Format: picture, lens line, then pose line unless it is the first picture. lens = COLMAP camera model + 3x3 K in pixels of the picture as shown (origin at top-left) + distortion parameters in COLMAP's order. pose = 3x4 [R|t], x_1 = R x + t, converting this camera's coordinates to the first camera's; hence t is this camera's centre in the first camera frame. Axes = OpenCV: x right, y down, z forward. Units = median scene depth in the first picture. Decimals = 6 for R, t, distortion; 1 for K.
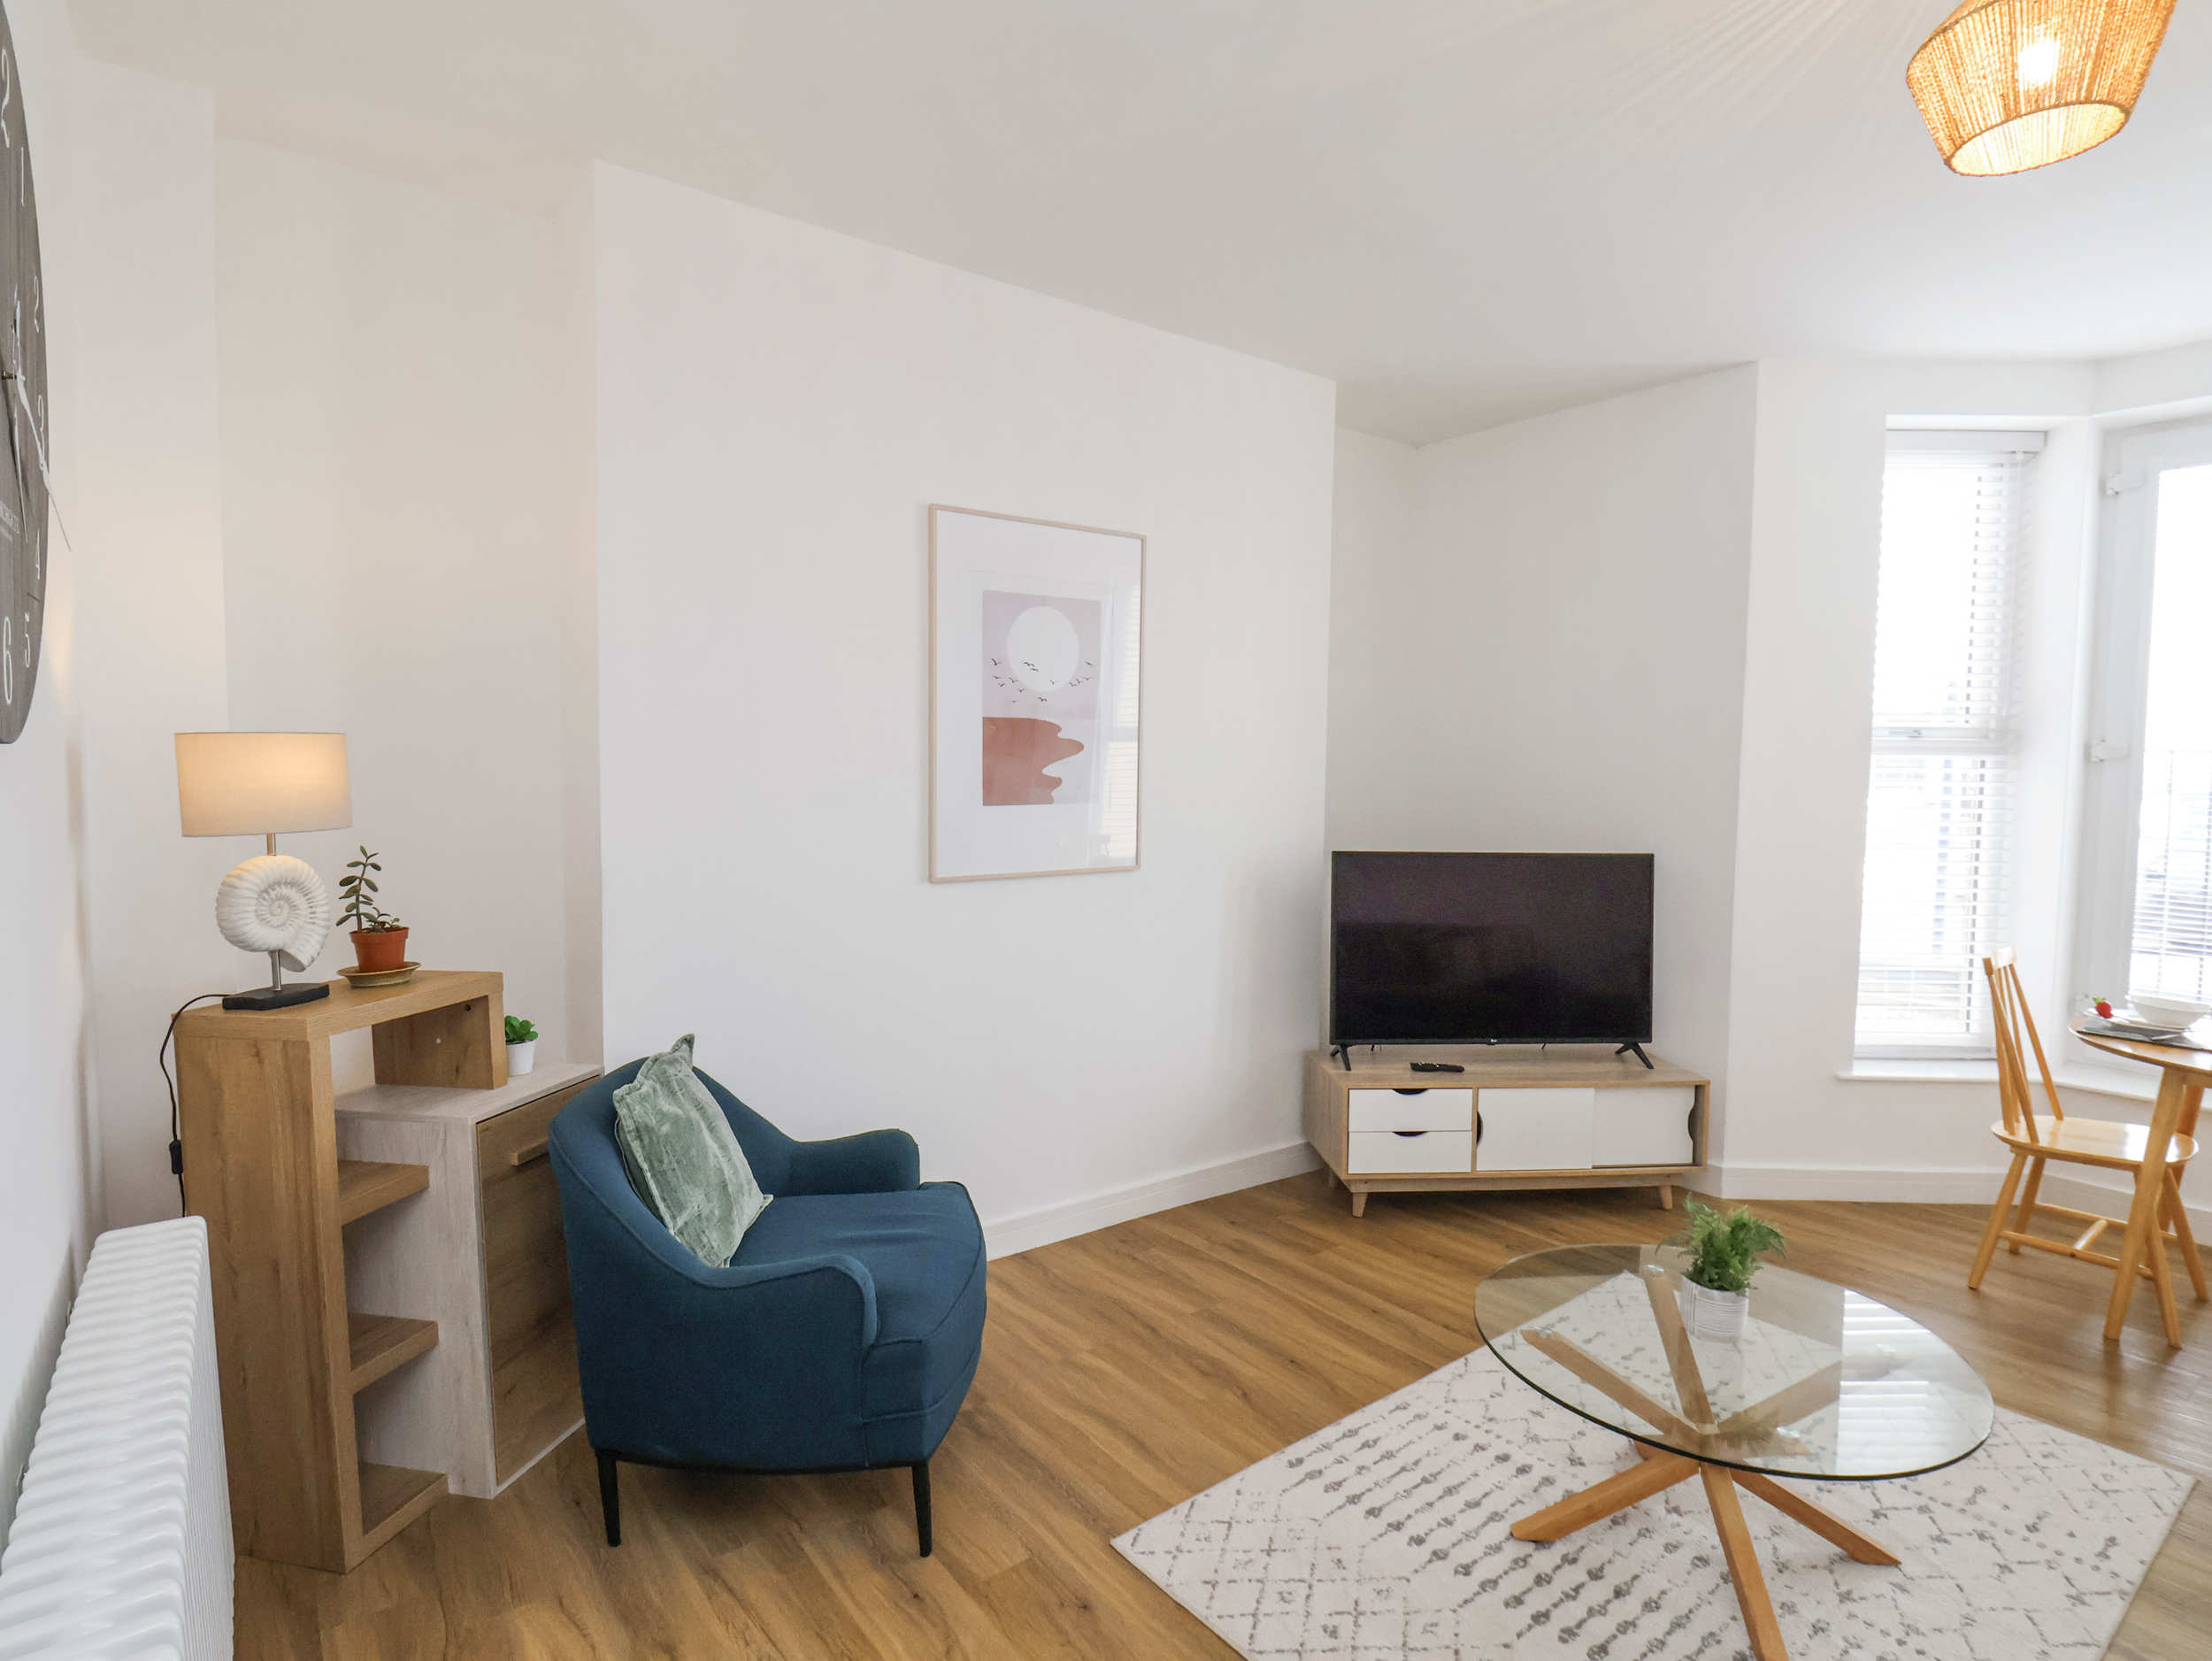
lens RADIAL K [[1168.6, 0, 1106.0], [0, 1168.6, 830.5], [0, 0, 1]] dist [0.030533, -0.032272]
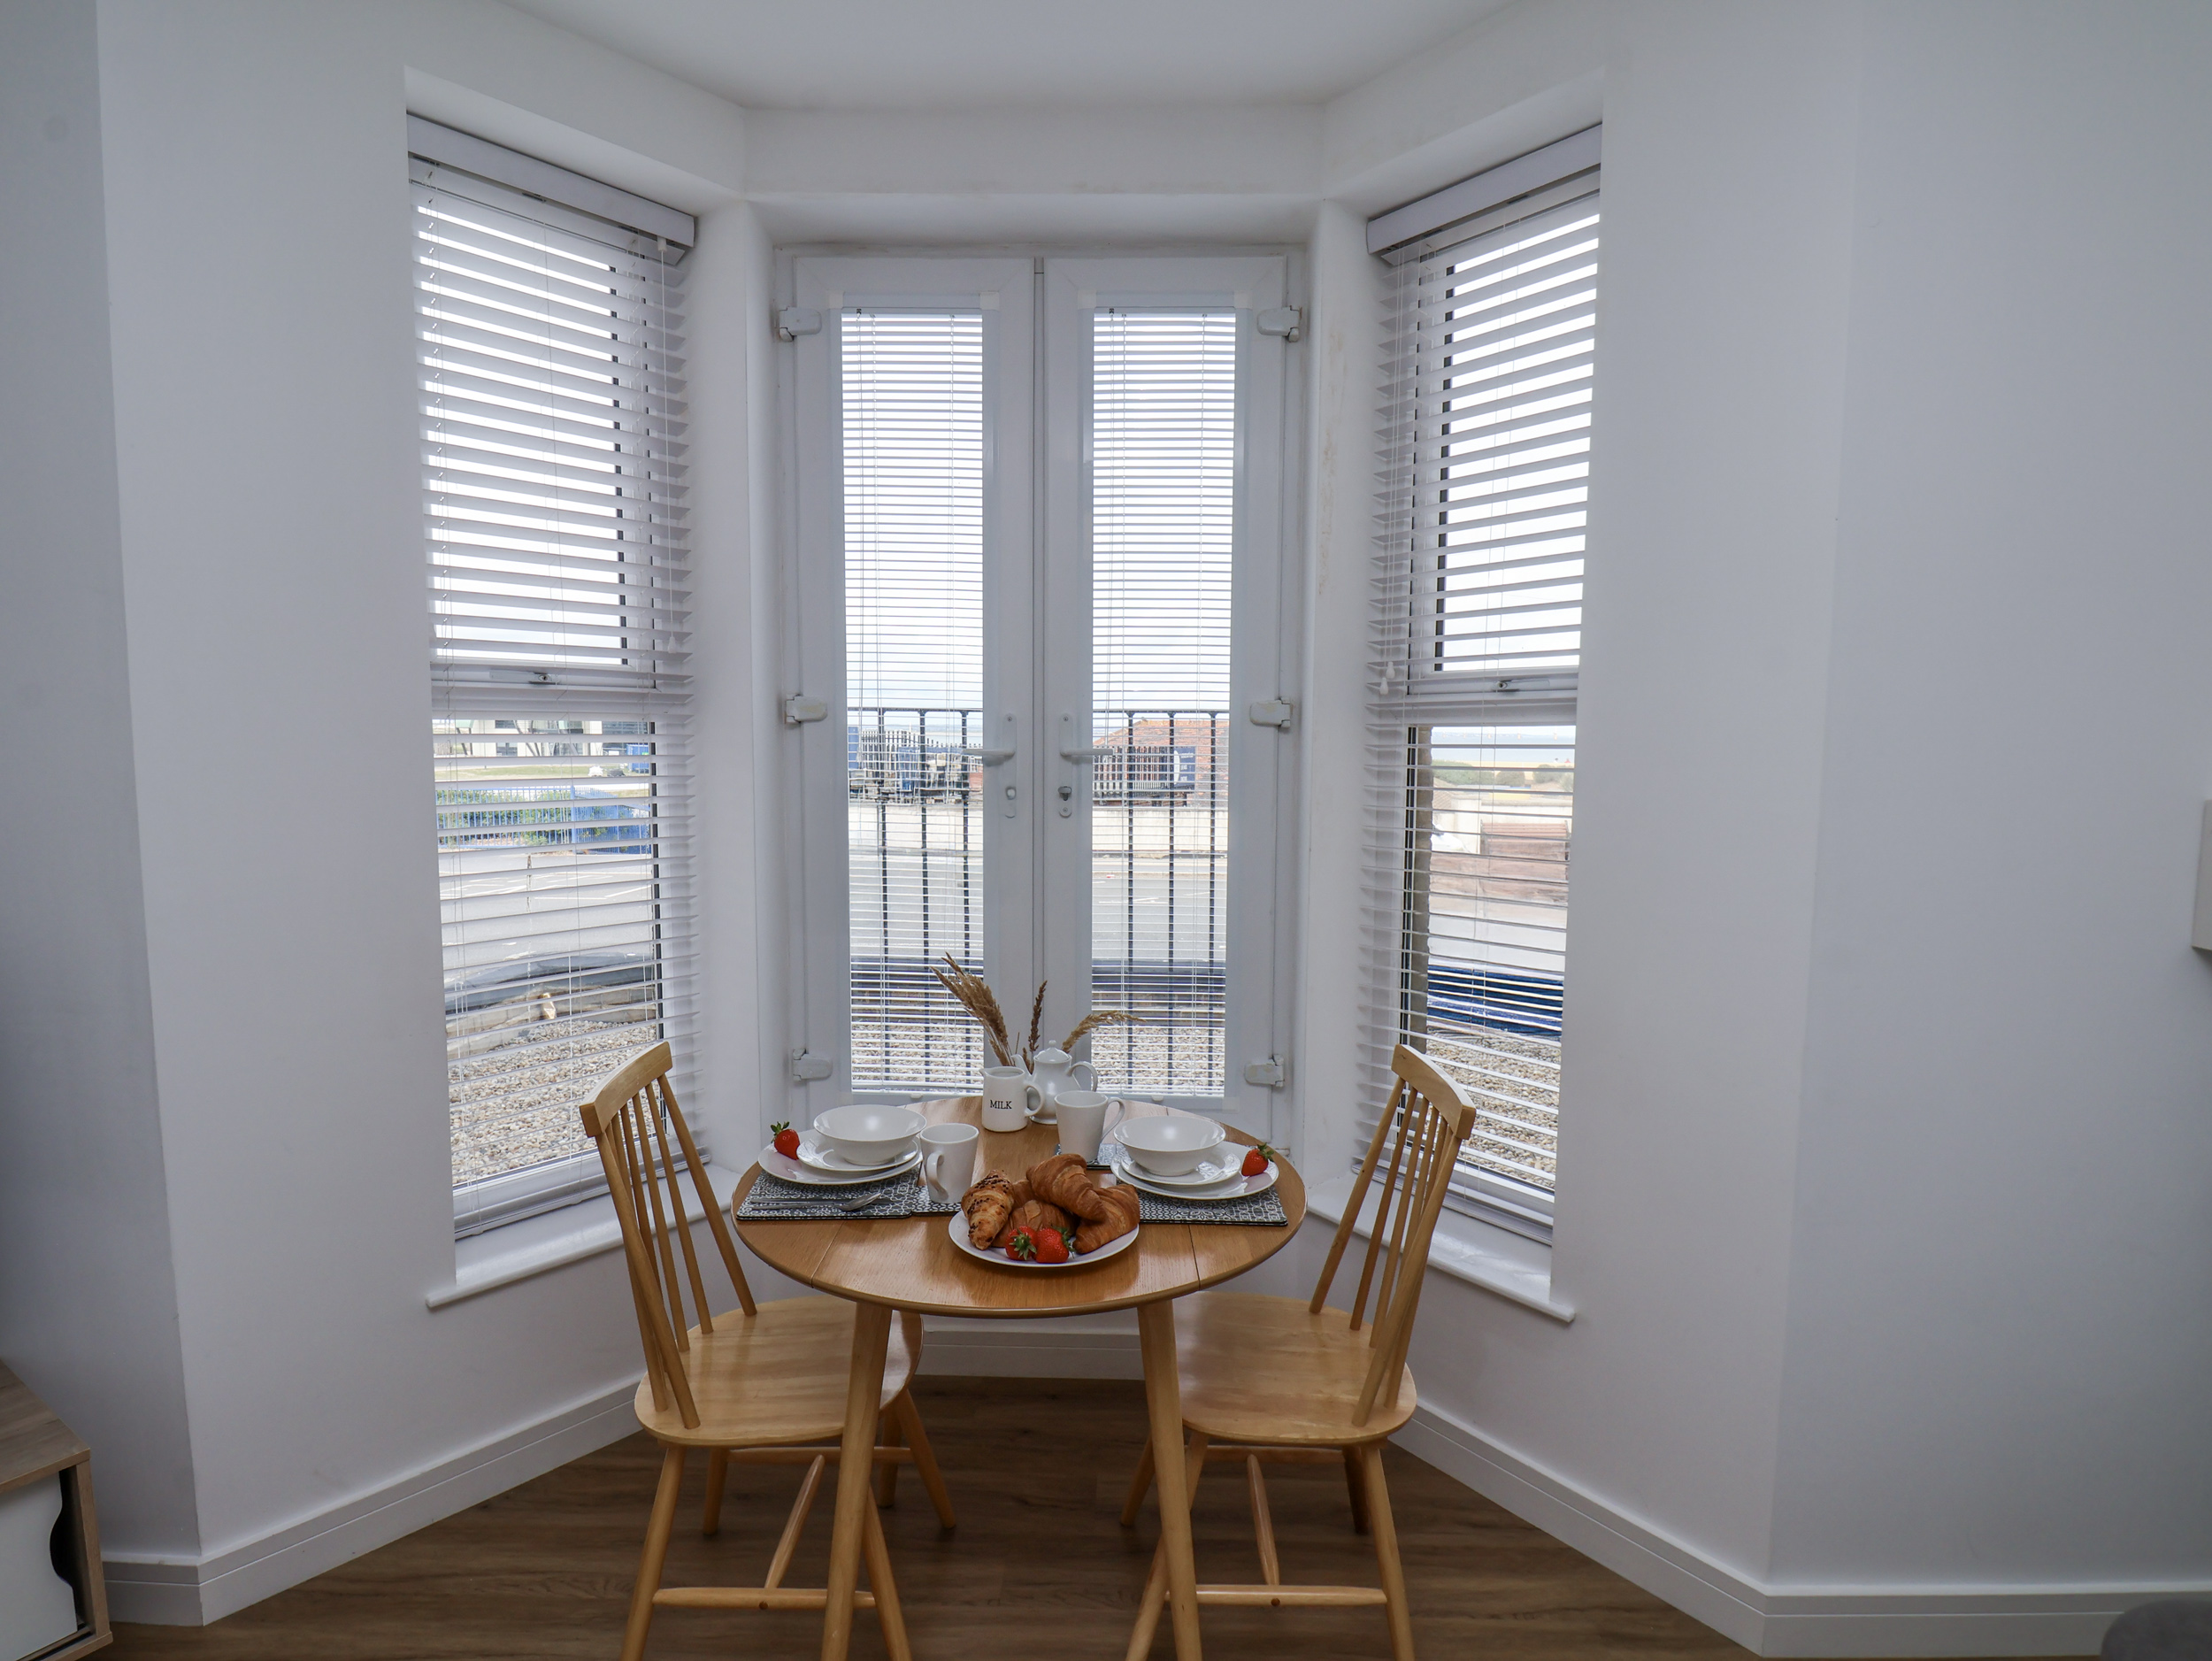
lens RADIAL K [[1161.4, 0, 1106.0], [0, 1161.4, 830.5], [0, 0, 1]] dist [0.022431, 0.000219]
pose [[0.640617, -0.076368, 0.764054, 0.476046], [0.051117, 0.997076, 0.056800, -0.027994], [-0.766157, 0.002669, 0.642648, 0.458538]]
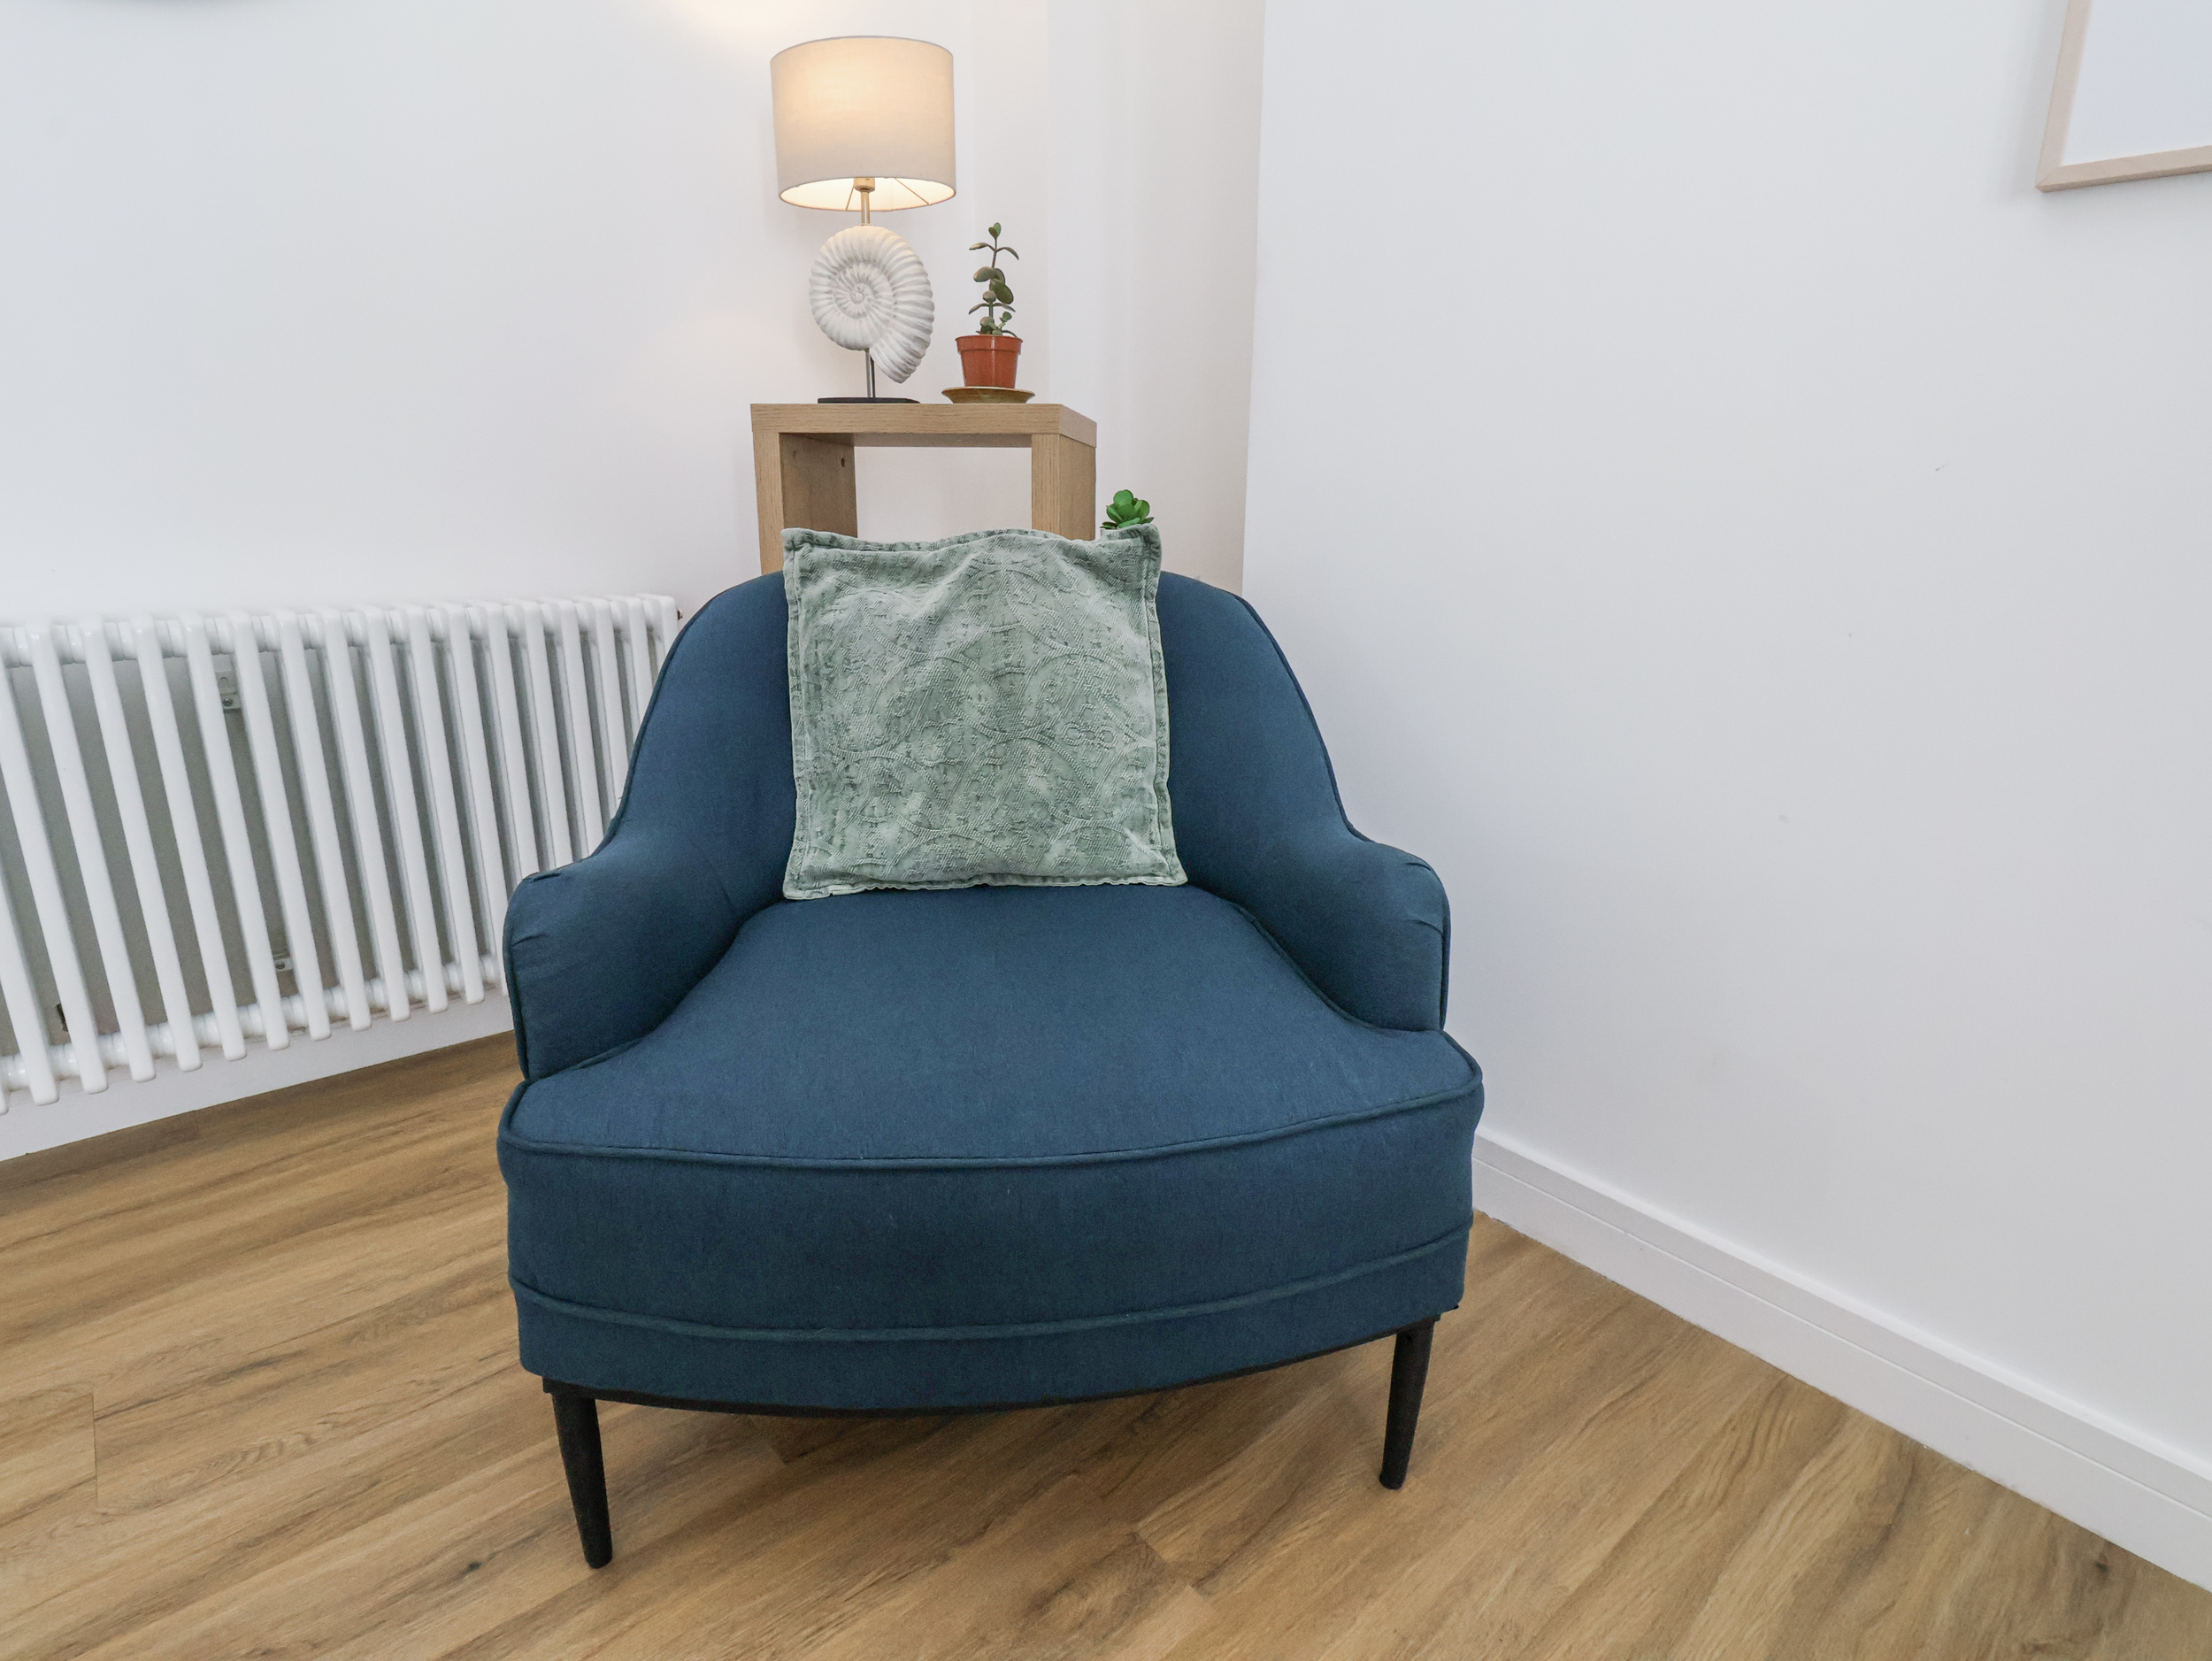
lens RADIAL K [[1168.6, 0, 1106.0], [0, 1168.6, 830.5], [0, 0, 1]] dist [0.030533, -0.032272]
pose [[0.070651, 0.277402, -0.958153, 0.136848], [-0.069362, 0.959594, 0.272705, 0.122711], [0.995087, 0.047192, 0.087038, 0.713036]]
